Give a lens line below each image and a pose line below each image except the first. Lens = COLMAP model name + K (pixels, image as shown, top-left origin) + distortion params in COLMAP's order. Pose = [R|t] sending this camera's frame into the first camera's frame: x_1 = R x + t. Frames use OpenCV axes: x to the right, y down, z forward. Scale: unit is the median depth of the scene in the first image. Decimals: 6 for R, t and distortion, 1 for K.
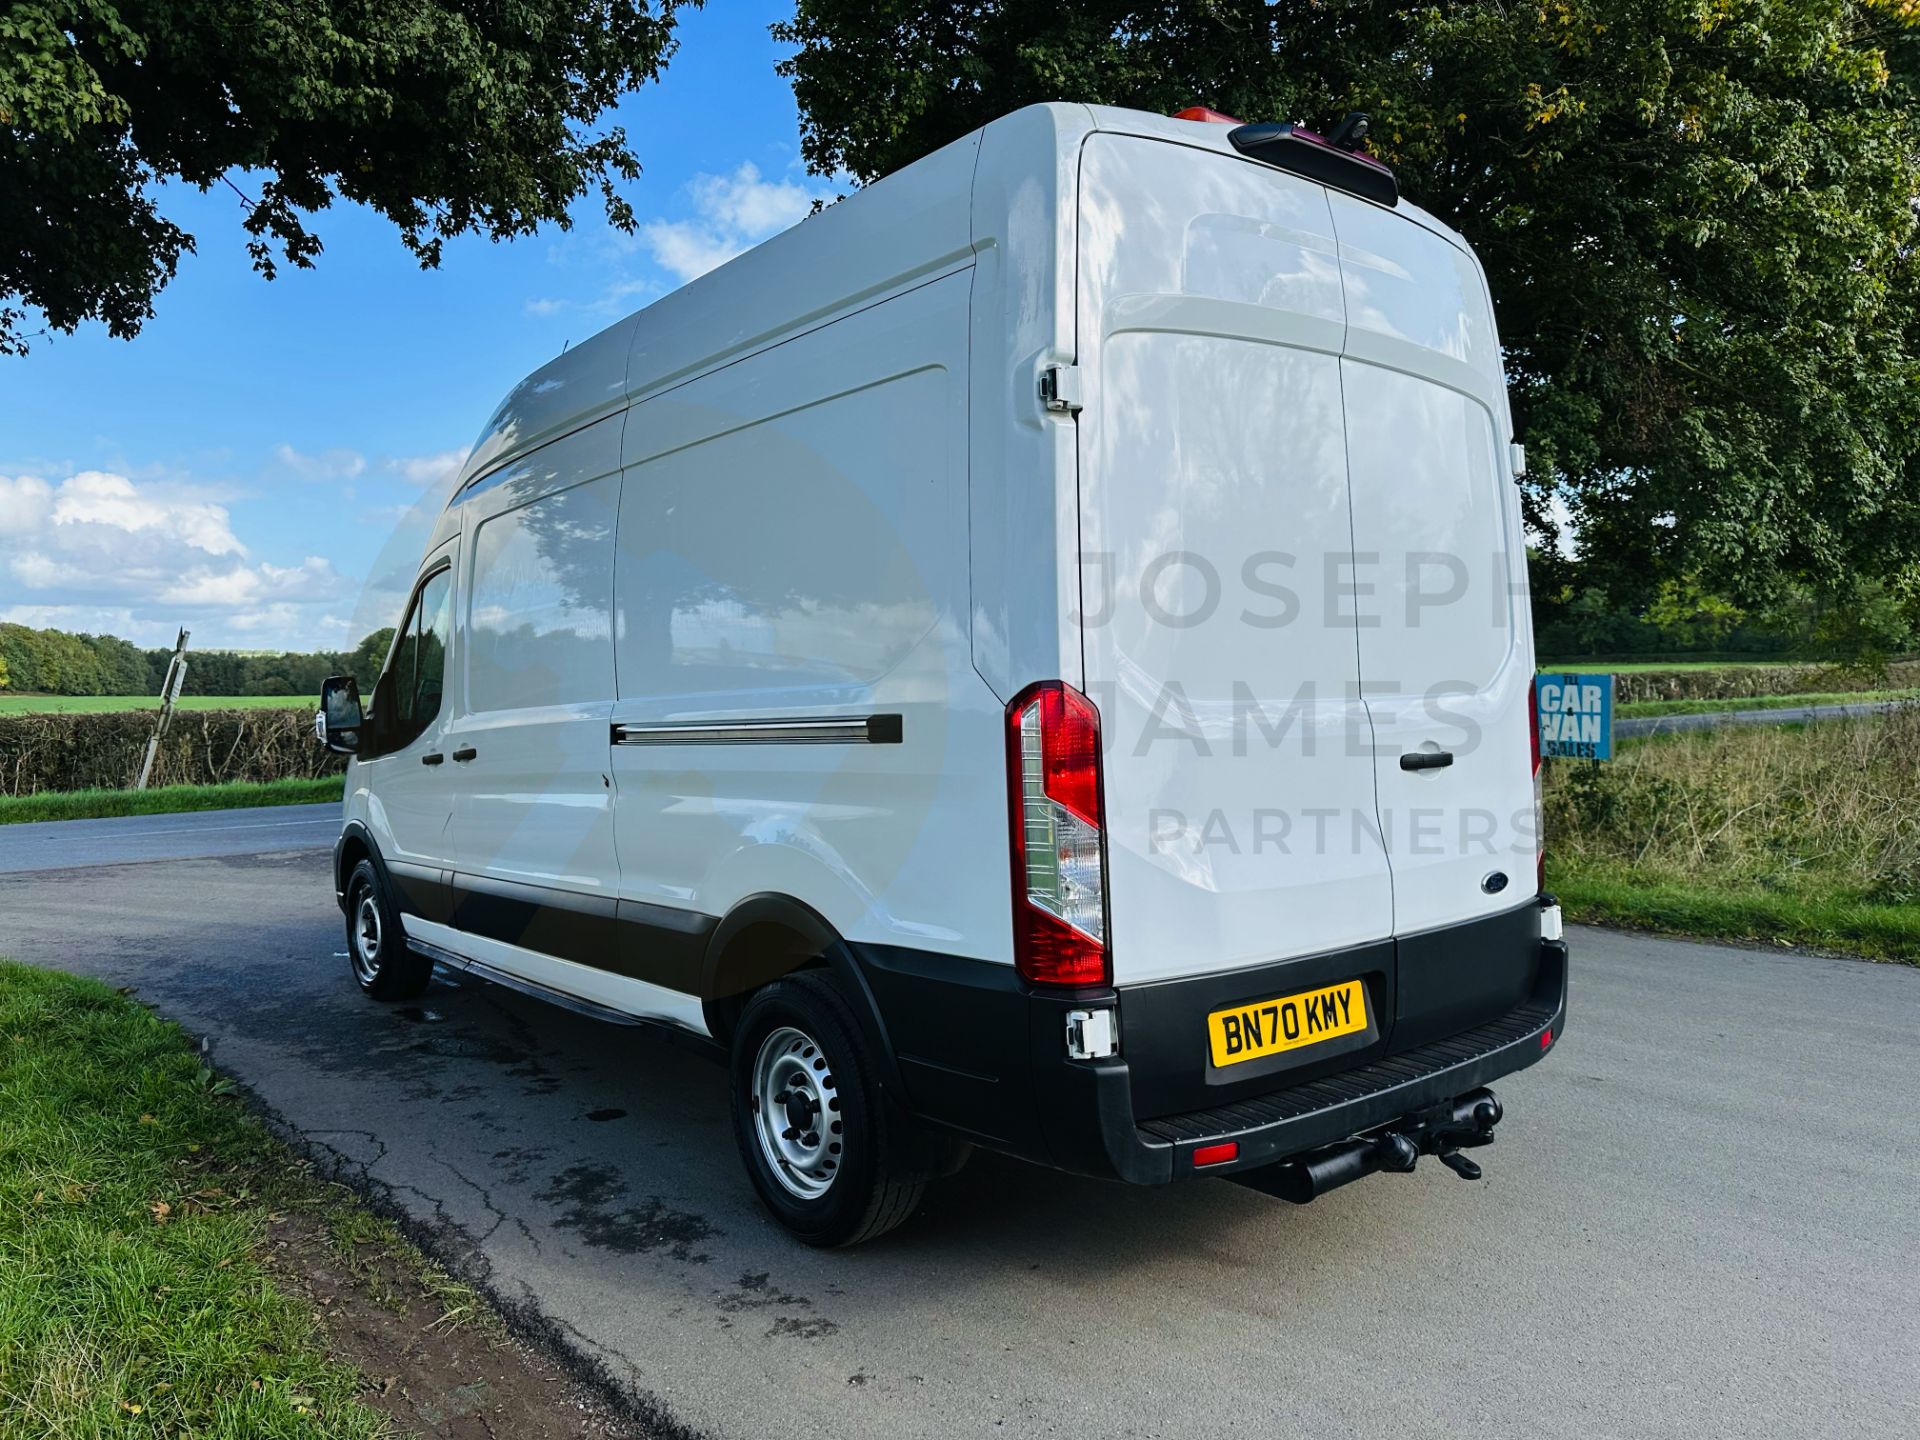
lens RADIAL K [[1354.5, 0, 937.2], [0, 1354.5, 676.9], [0, 0, 1]] dist [0.090414, -0.142949]
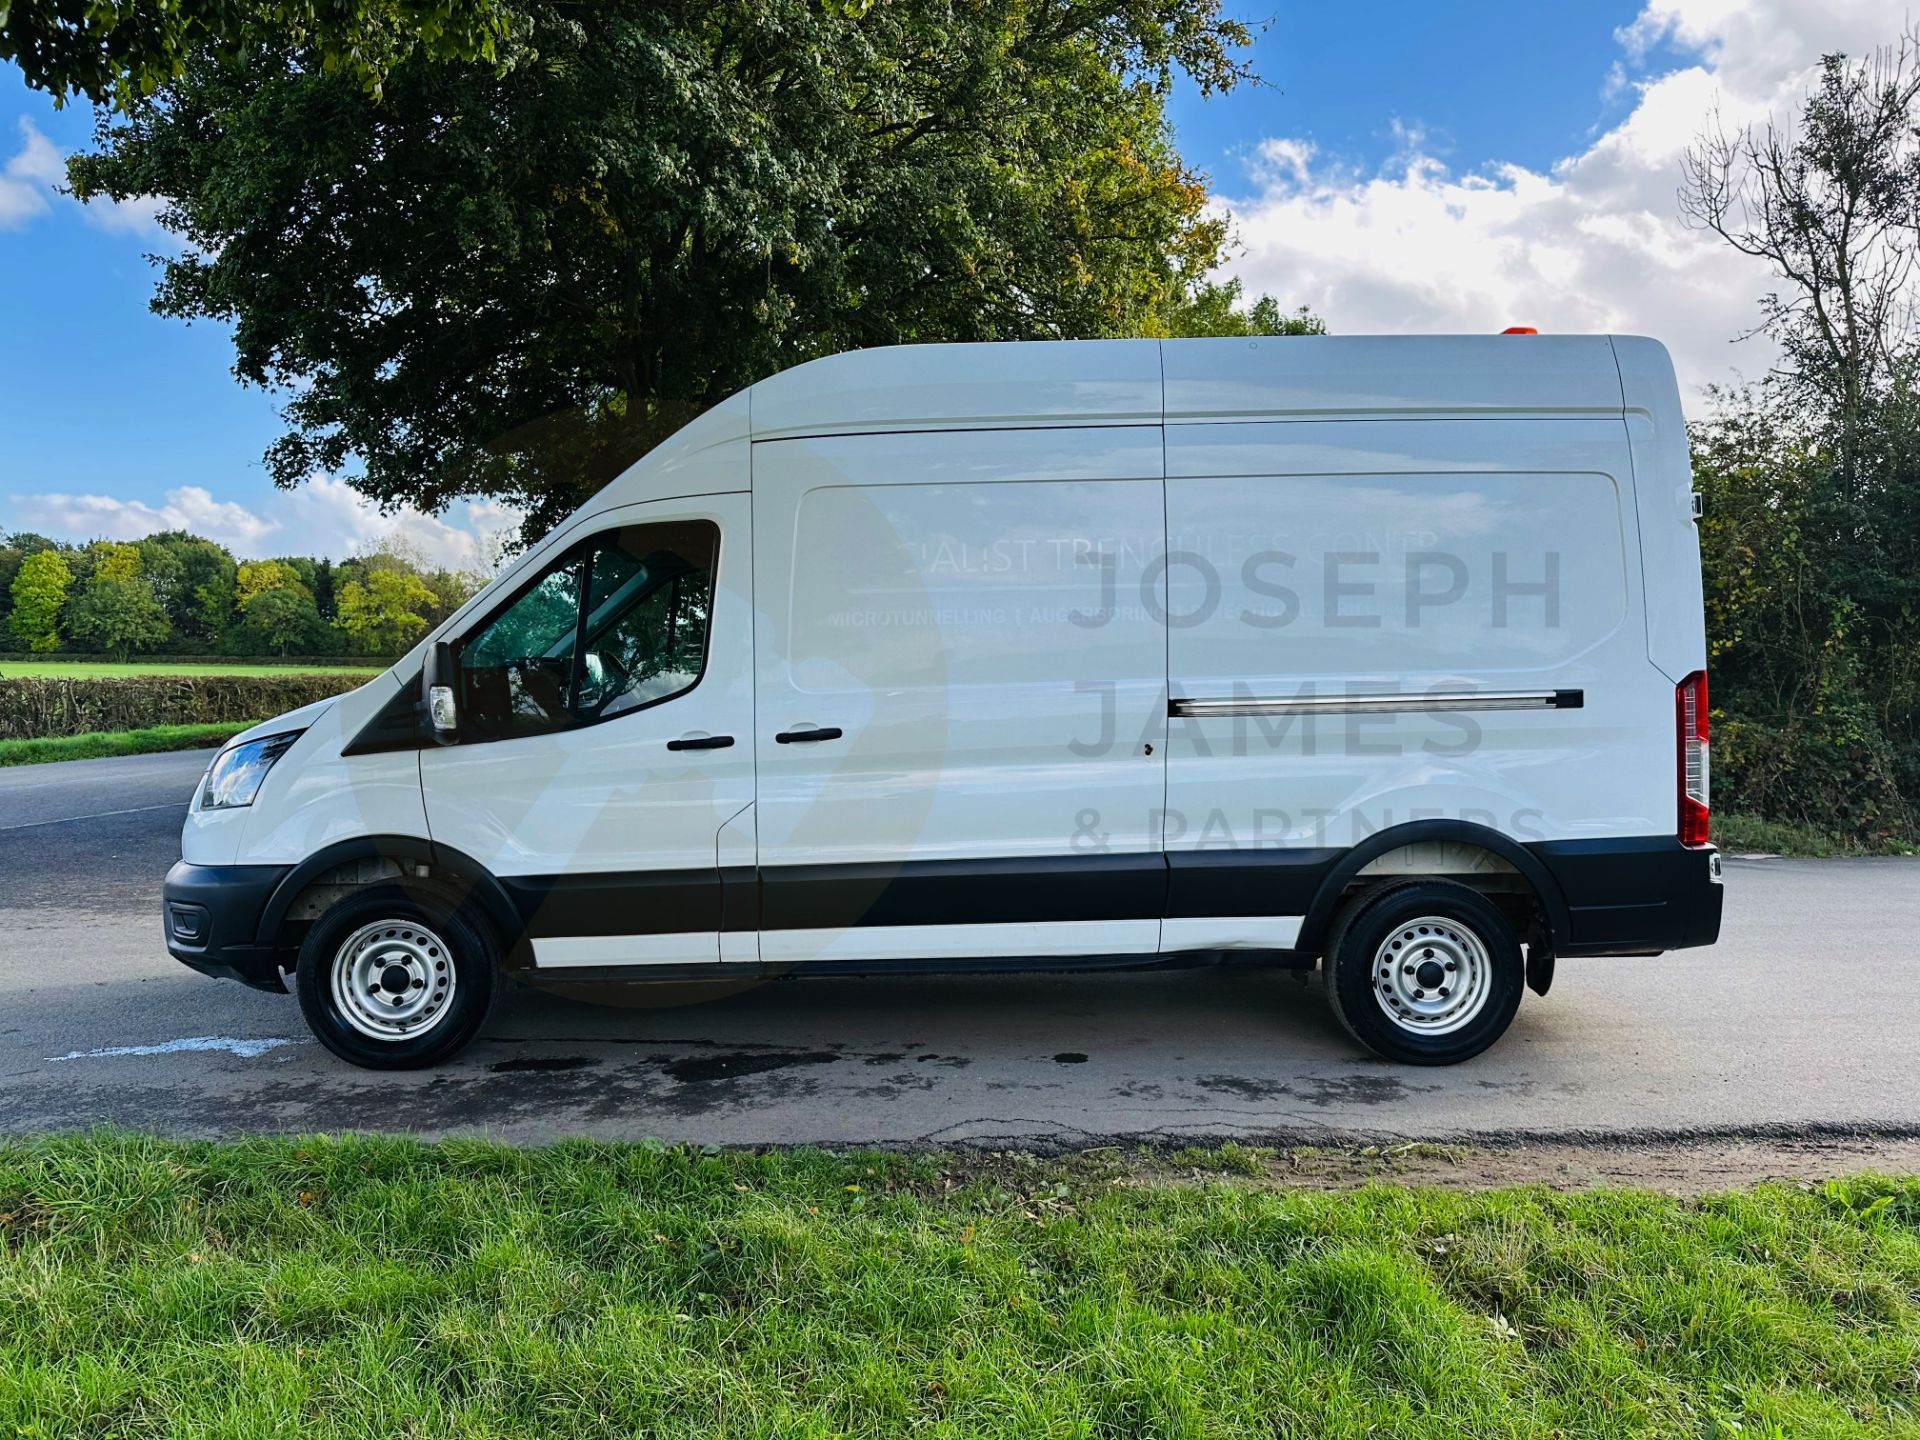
lens RADIAL K [[1354.5, 0, 937.2], [0, 1354.5, 676.9], [0, 0, 1]] dist [0.090414, -0.142949]
pose [[0.597265, 0.019532, 0.801806, -1.548056], [-0.018224, 0.999776, -0.010780, 0.038641], [-0.801837, -0.008174, 0.597487, 0.575951]]
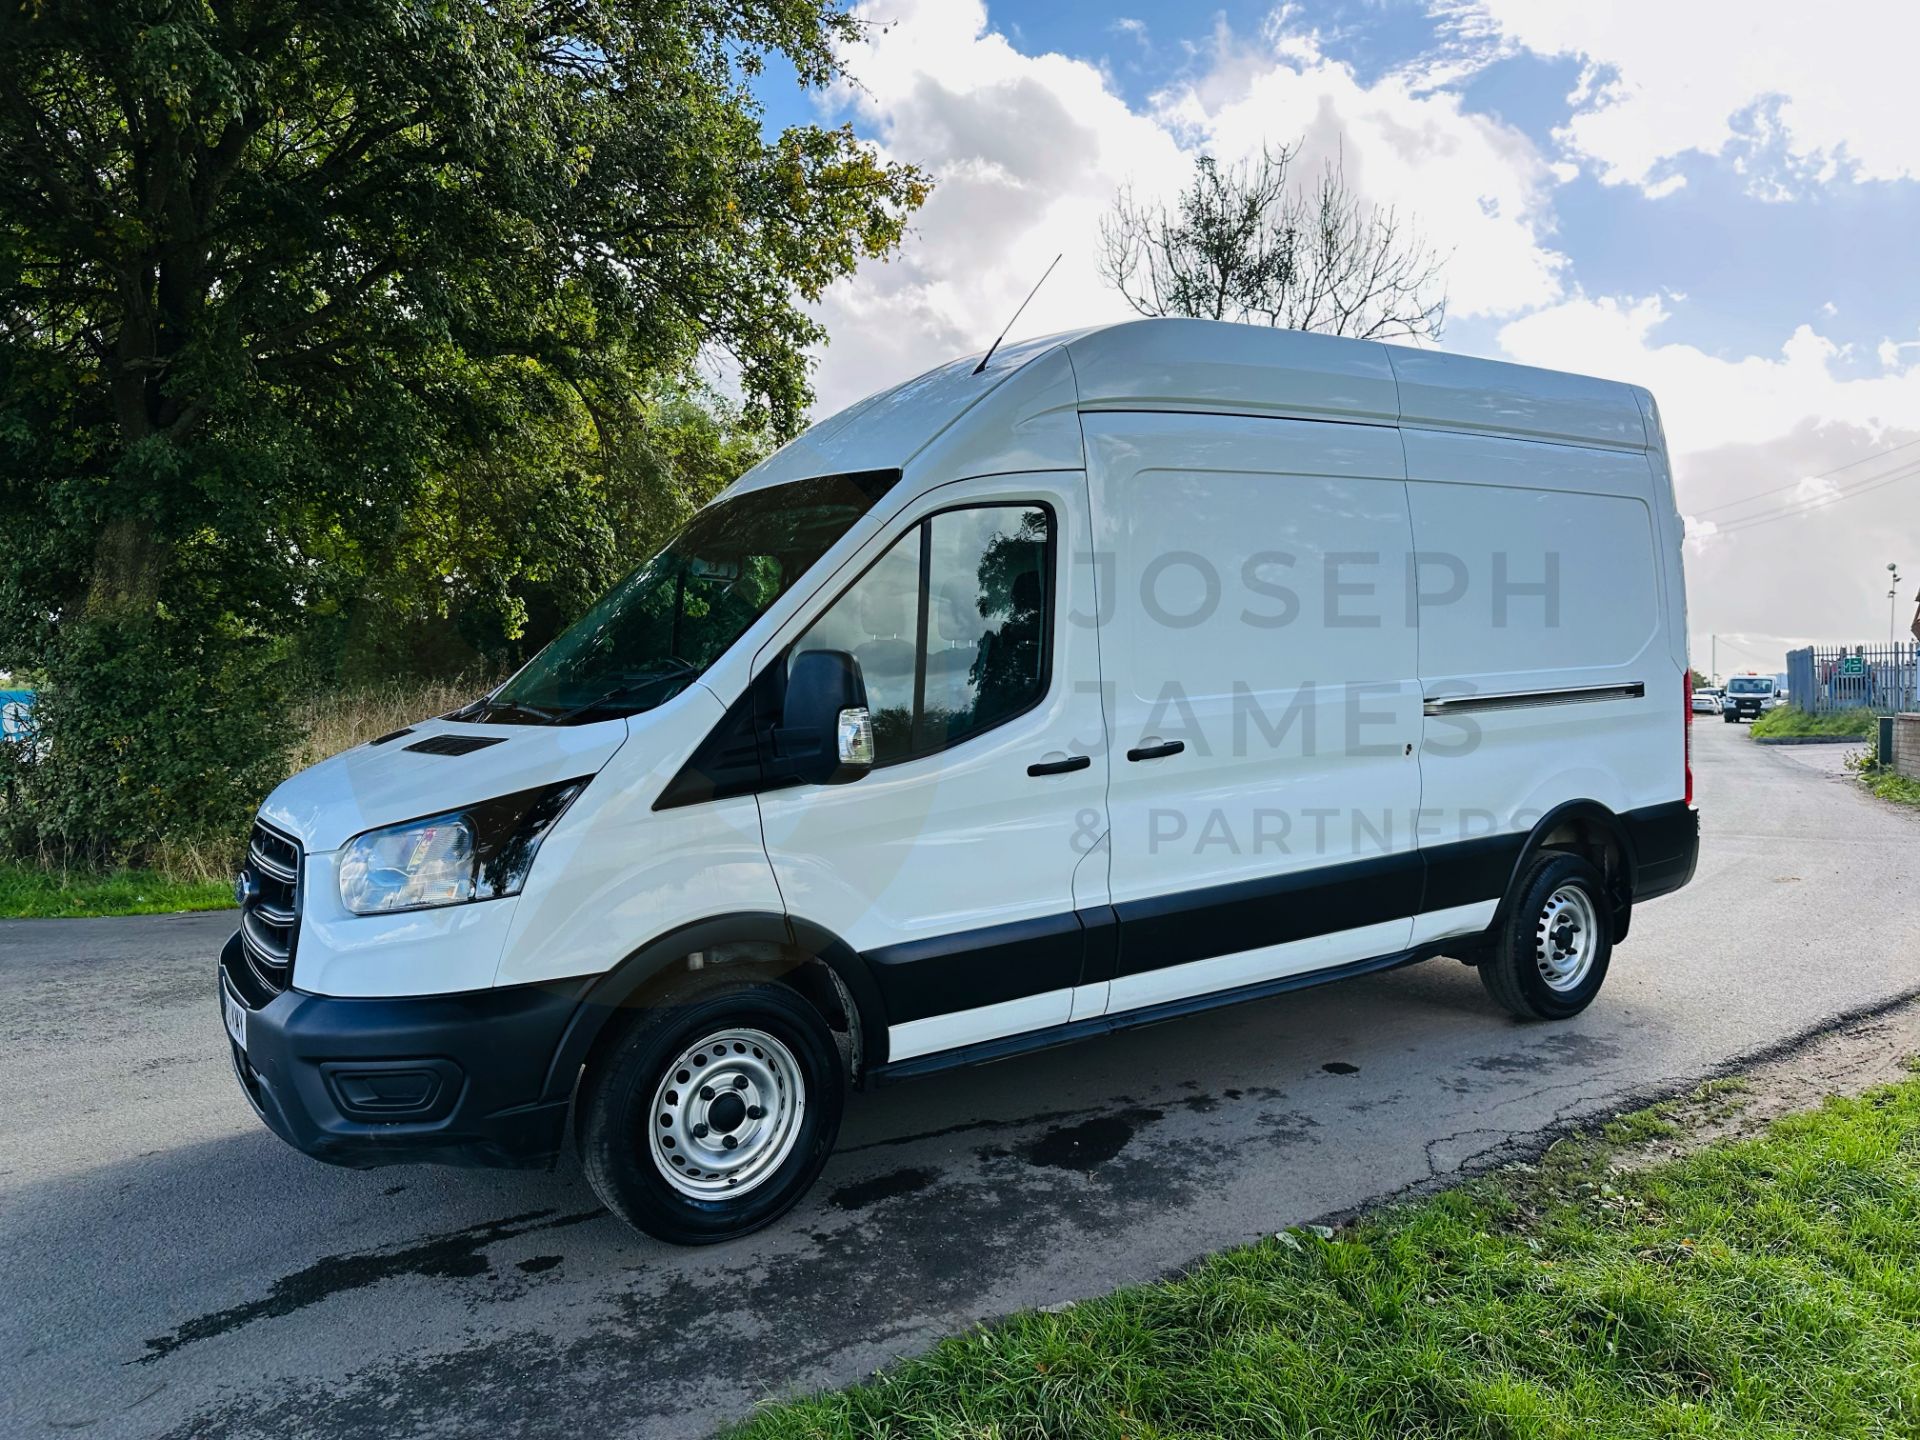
lens RADIAL K [[1354.5, 0, 937.2], [0, 1354.5, 676.9], [0, 0, 1]] dist [0.090414, -0.142949]
pose [[0.078301, 0.014577, 0.996823, -1.752066], [0.010304, 0.999828, -0.015430, 0.036075], [-0.996877, 0.011480, 0.078137, 1.606764]]
